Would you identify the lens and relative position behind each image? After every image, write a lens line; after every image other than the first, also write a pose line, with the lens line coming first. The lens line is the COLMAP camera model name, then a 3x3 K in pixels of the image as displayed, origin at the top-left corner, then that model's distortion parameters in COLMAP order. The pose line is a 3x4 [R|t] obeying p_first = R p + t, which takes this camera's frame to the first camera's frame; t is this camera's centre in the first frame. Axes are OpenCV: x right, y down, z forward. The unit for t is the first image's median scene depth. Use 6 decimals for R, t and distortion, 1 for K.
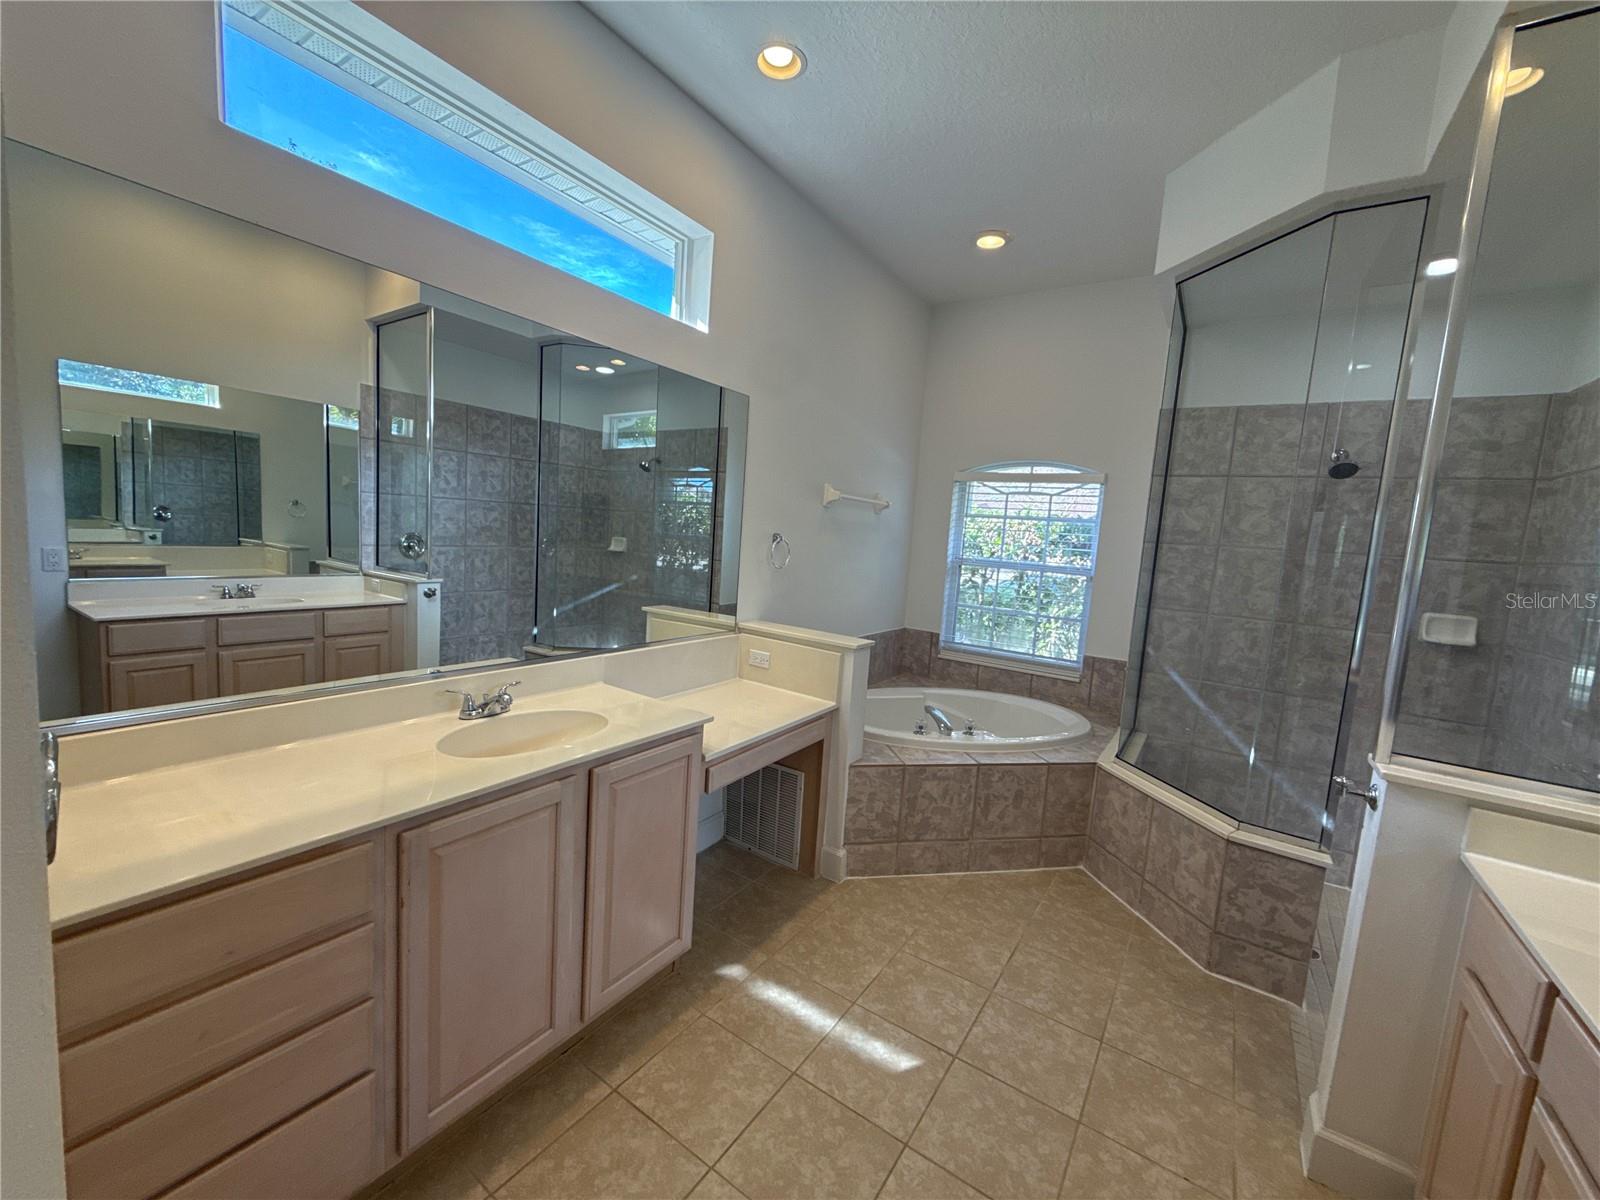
lens RADIAL K [[639.2, 0, 797.8], [0, 639.2, 600.0], [0, 0, 1]] dist [0.000466, 0.000208]
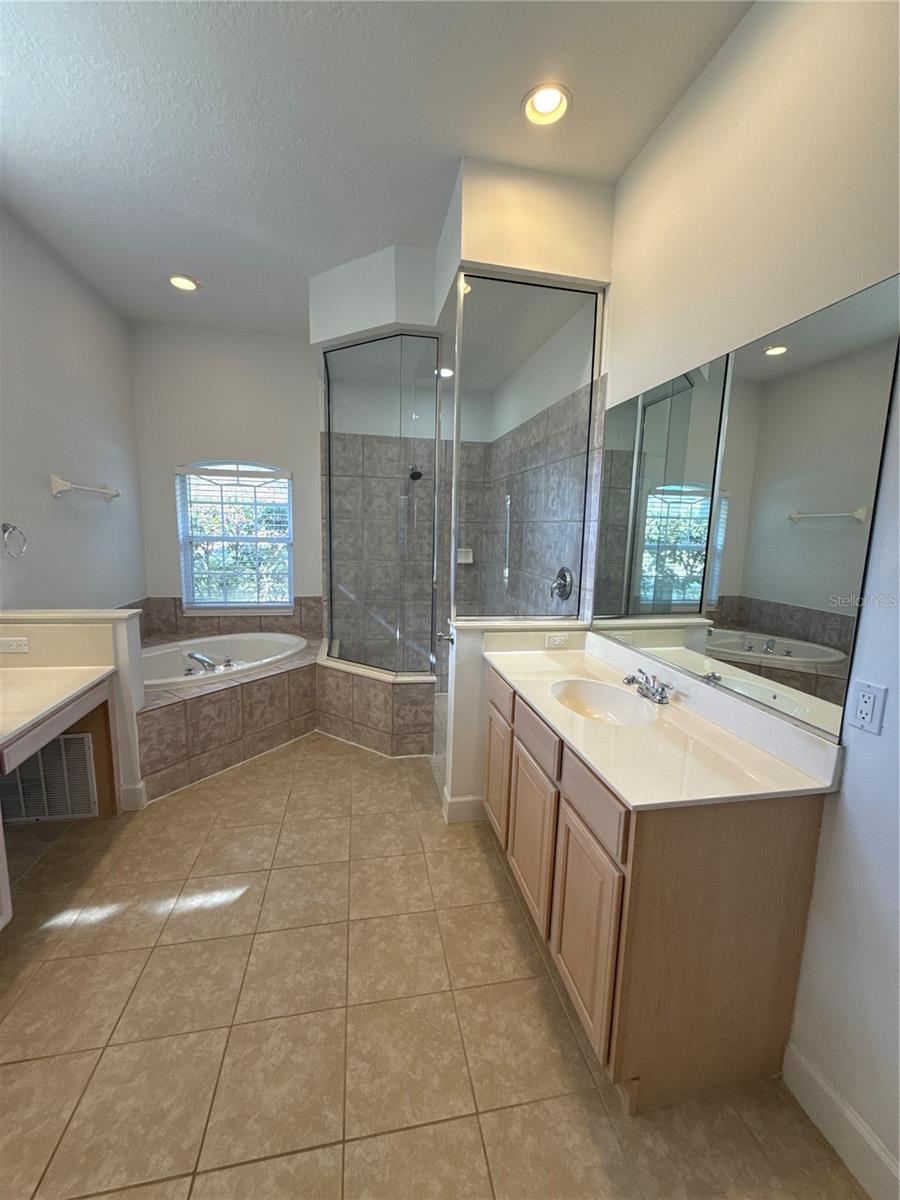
lens RADIAL K [[479.4, 0, 450.2], [0, 479.4, 597.8], [0, 0, 1]] dist [0.000466, 0.000208]
pose [[0.703920, -0.152646, 0.693683, -0.098246], [0.101209, 0.988224, 0.114758, -0.002751], [-0.703032, -0.010574, 0.711080, -0.063398]]
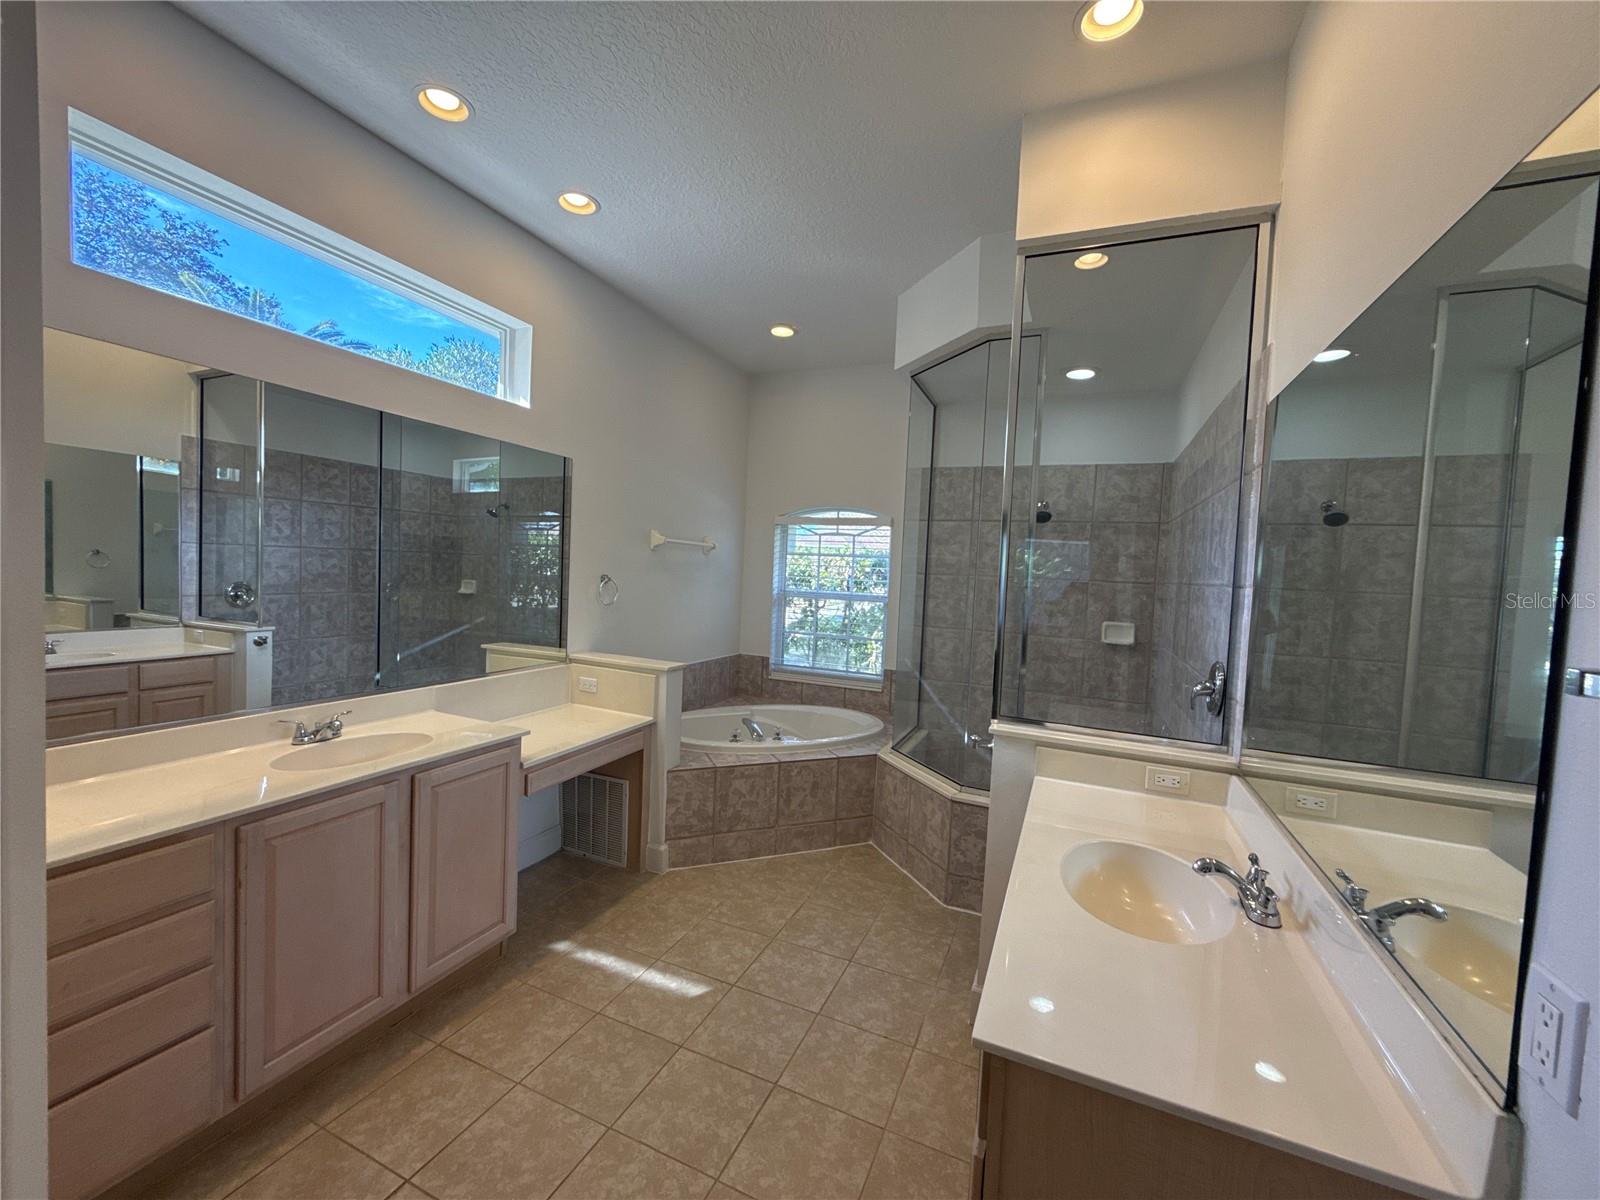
lens RADIAL K [[639.2, 0, 797.5], [0, 639.2, 599.6], [0, 0, 1]] dist [0.000466, 0.000208]
pose [[0.983314, -0.032843, 0.178926, 0.117264], [0.042267, 0.997898, -0.049114, 0.013010], [-0.176937, 0.055858, 0.982636, -0.214923]]
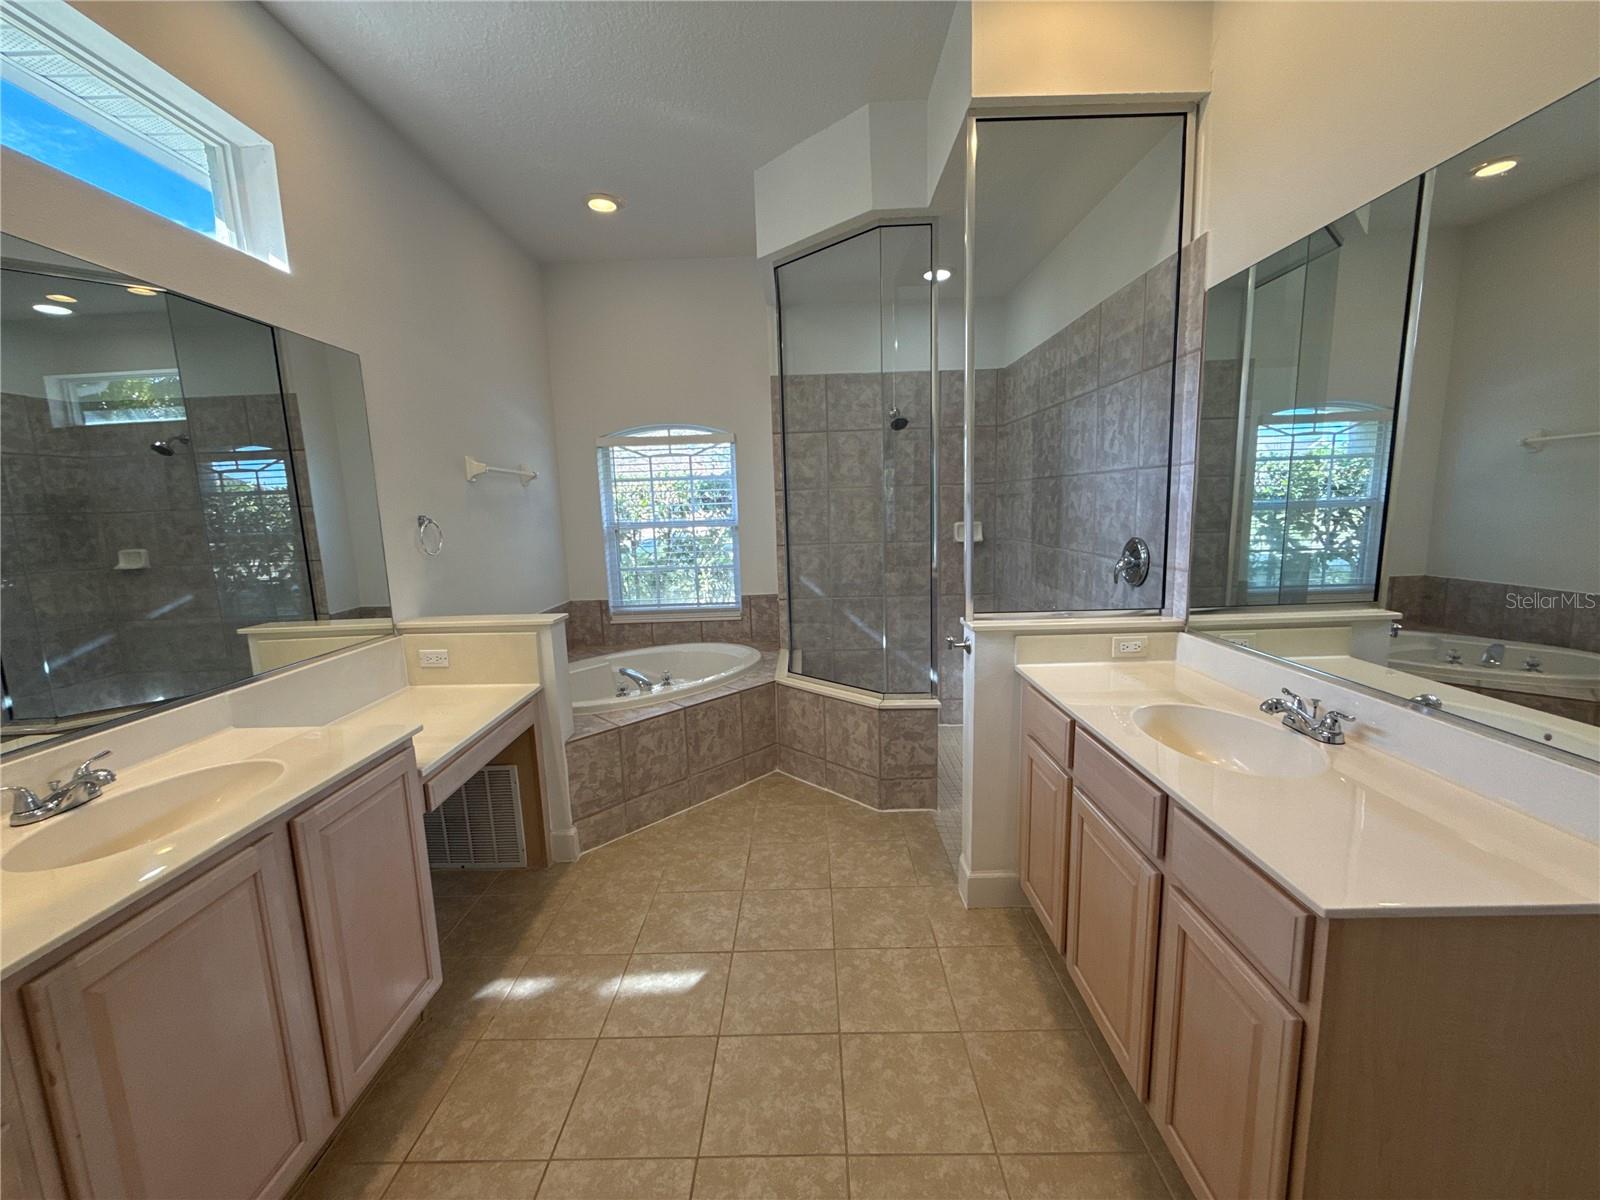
lens RADIAL K [[639.2, 0, 798.4], [0, 639.2, 600.1], [0, 0, 1]] dist [0.000466, 0.000208]
pose [[0.829603, -0.175207, 0.530151, -0.104578], [0.148891, 0.984529, 0.092381, 0.006513], [-0.538135, 0.002295, 0.842855, -0.017034]]
